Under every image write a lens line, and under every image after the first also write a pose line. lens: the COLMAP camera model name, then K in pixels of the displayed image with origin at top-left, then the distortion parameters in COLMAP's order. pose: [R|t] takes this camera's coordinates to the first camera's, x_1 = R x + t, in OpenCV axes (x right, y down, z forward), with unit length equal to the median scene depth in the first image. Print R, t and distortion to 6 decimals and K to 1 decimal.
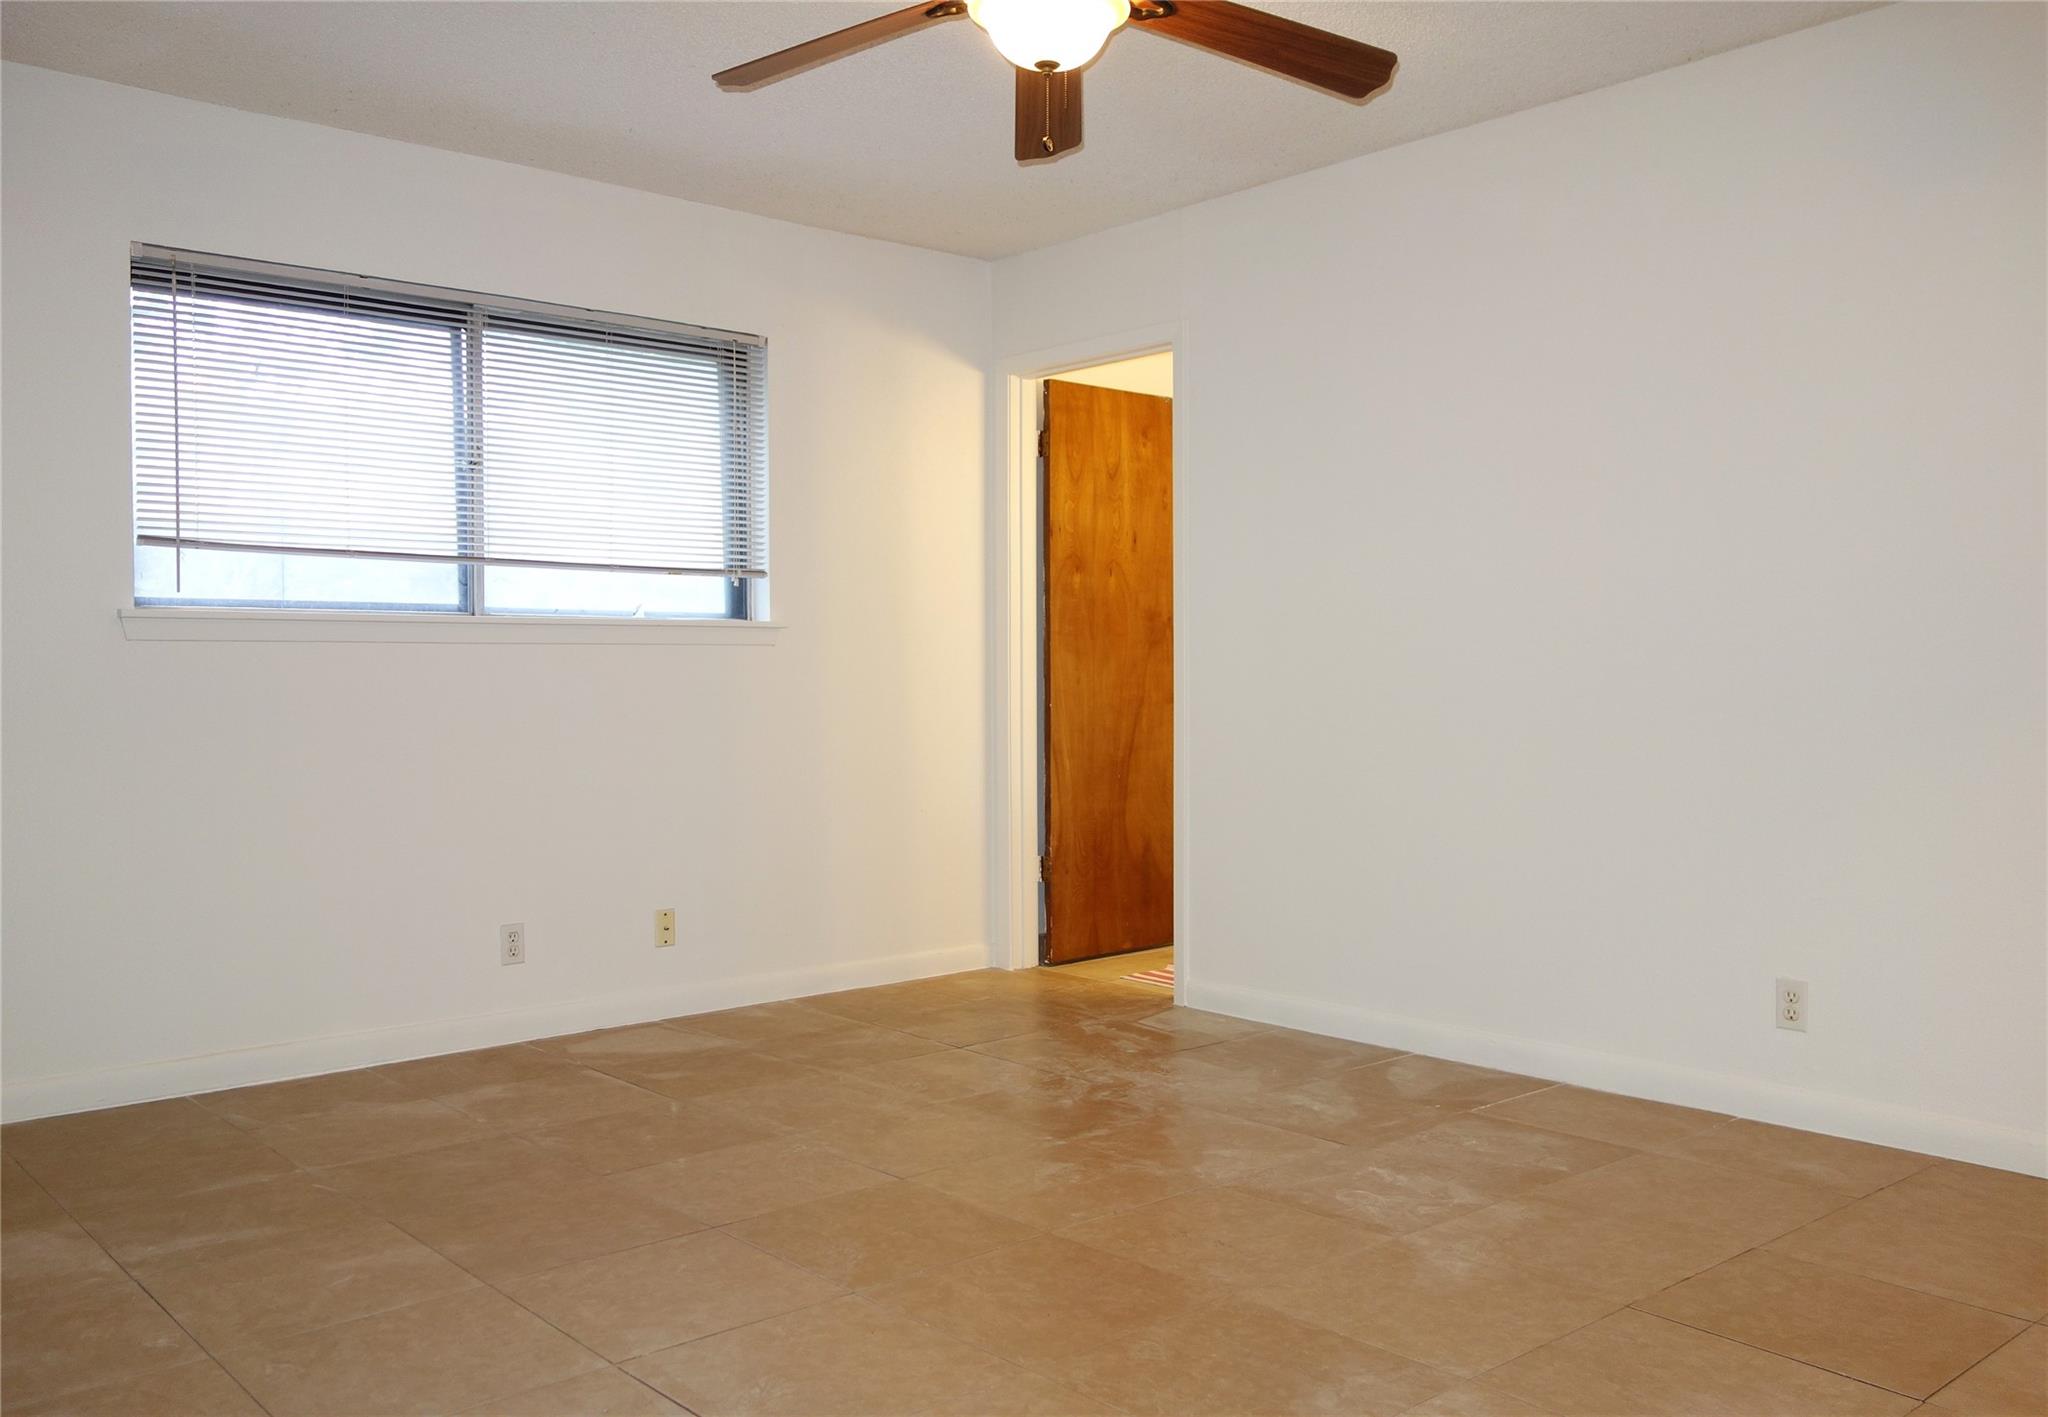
lens RADIAL K [[1708.7, 0, 1024.0], [0, 1708.7, 708.5], [0, 0, 1]] dist [-0.002729, -0.003595]
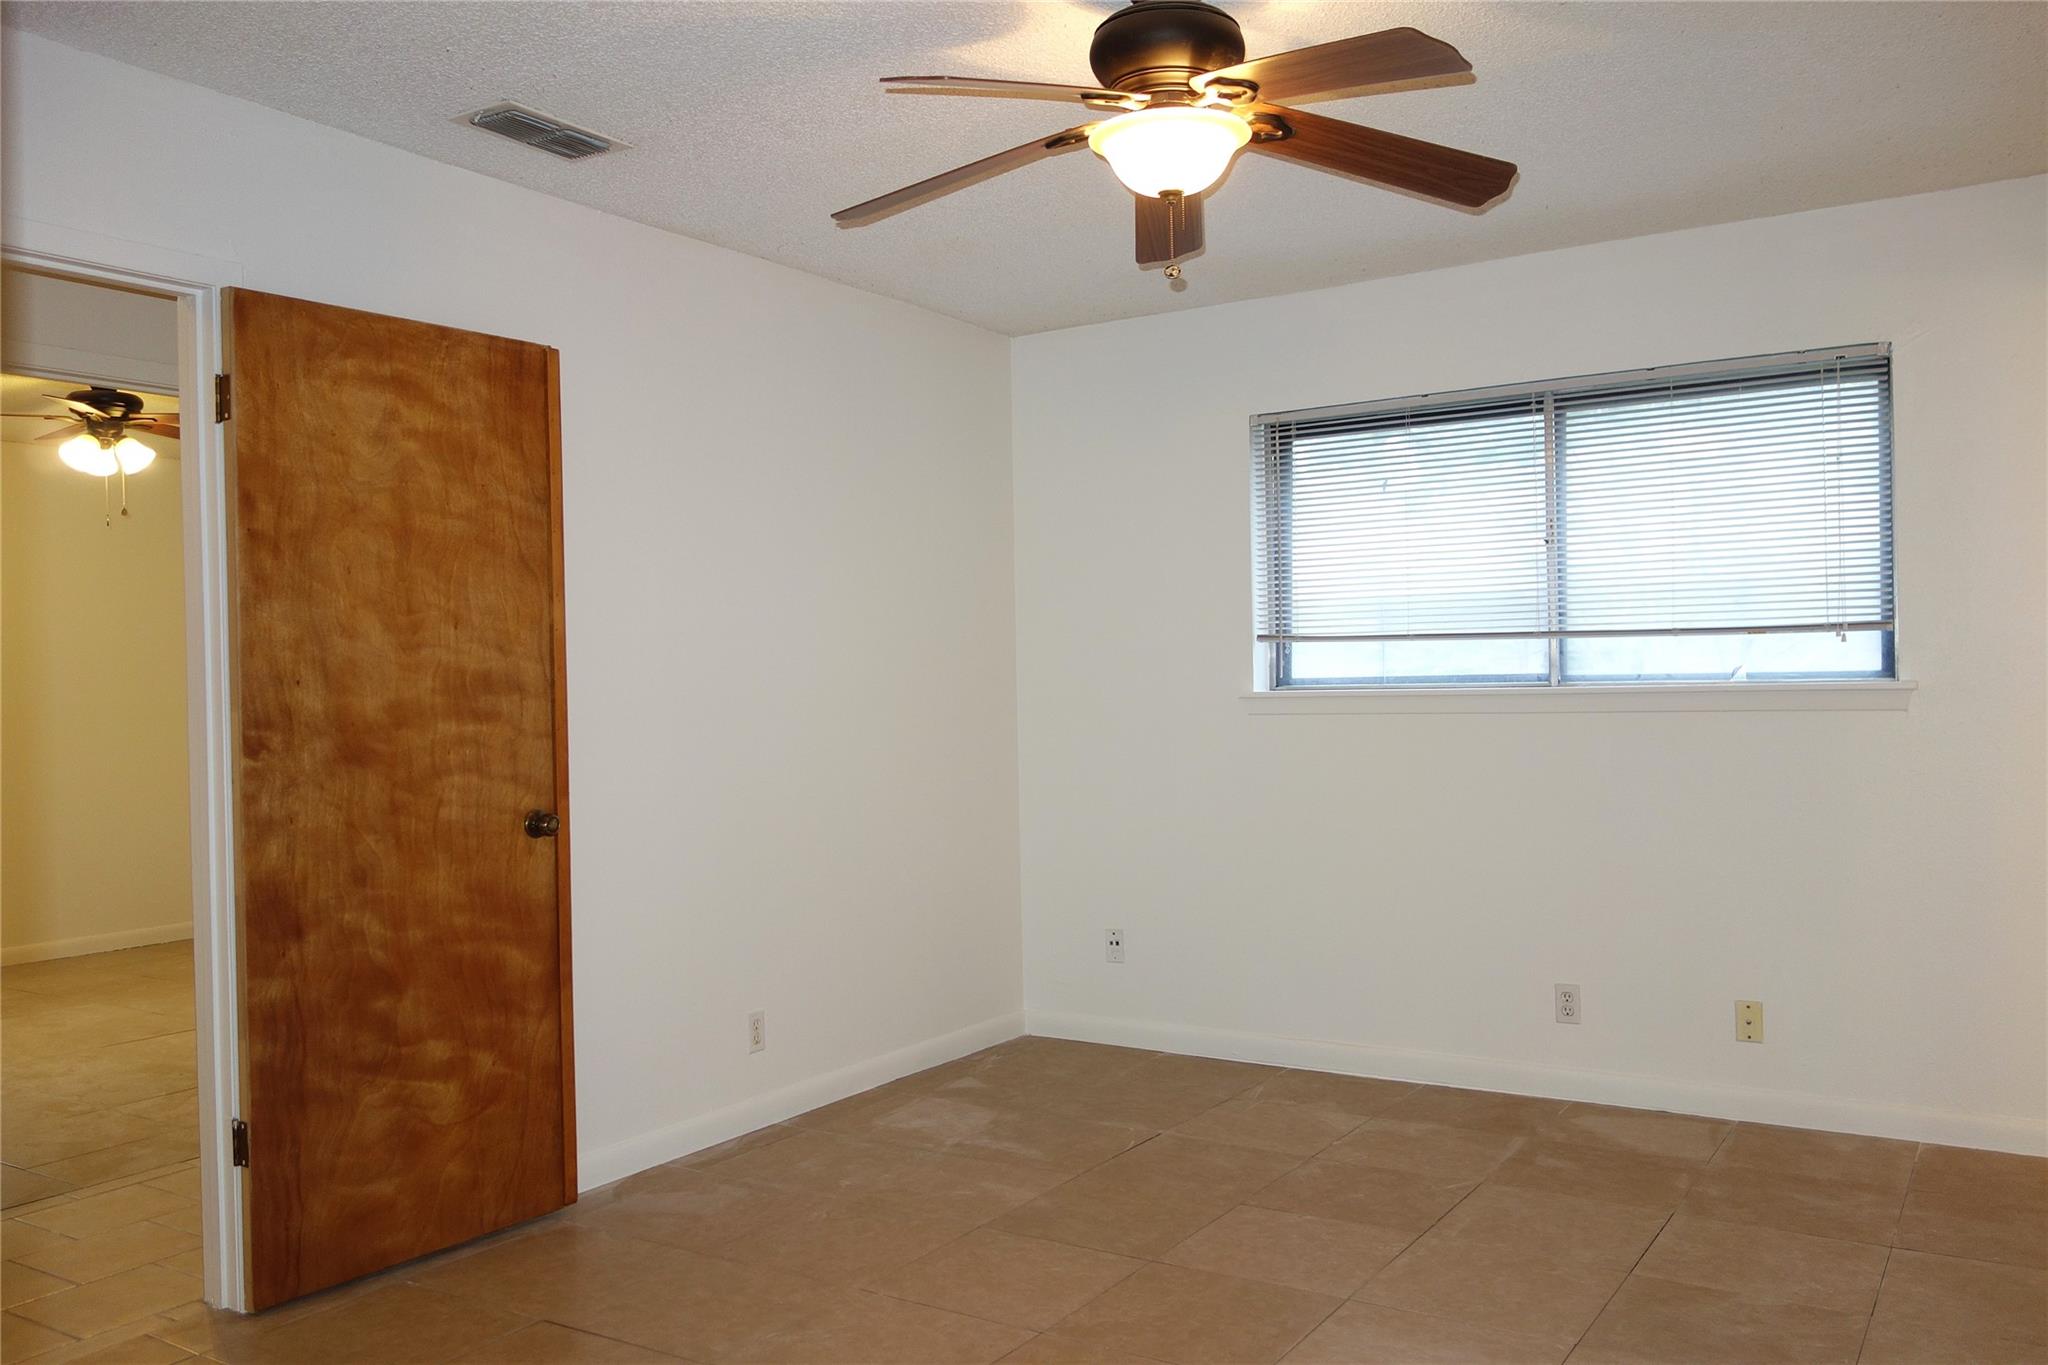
lens RADIAL K [[1612.8, 0, 1024.0], [0, 1612.8, 682.5], [0, 0, 1]] dist [-0.004943, -0.005681]
pose [[0.268901, -0.010452, -0.963111, 0.556235], [-0.011252, 0.999839, -0.013992, -0.039436], [0.963102, 0.014600, 0.268740, 0.431843]]
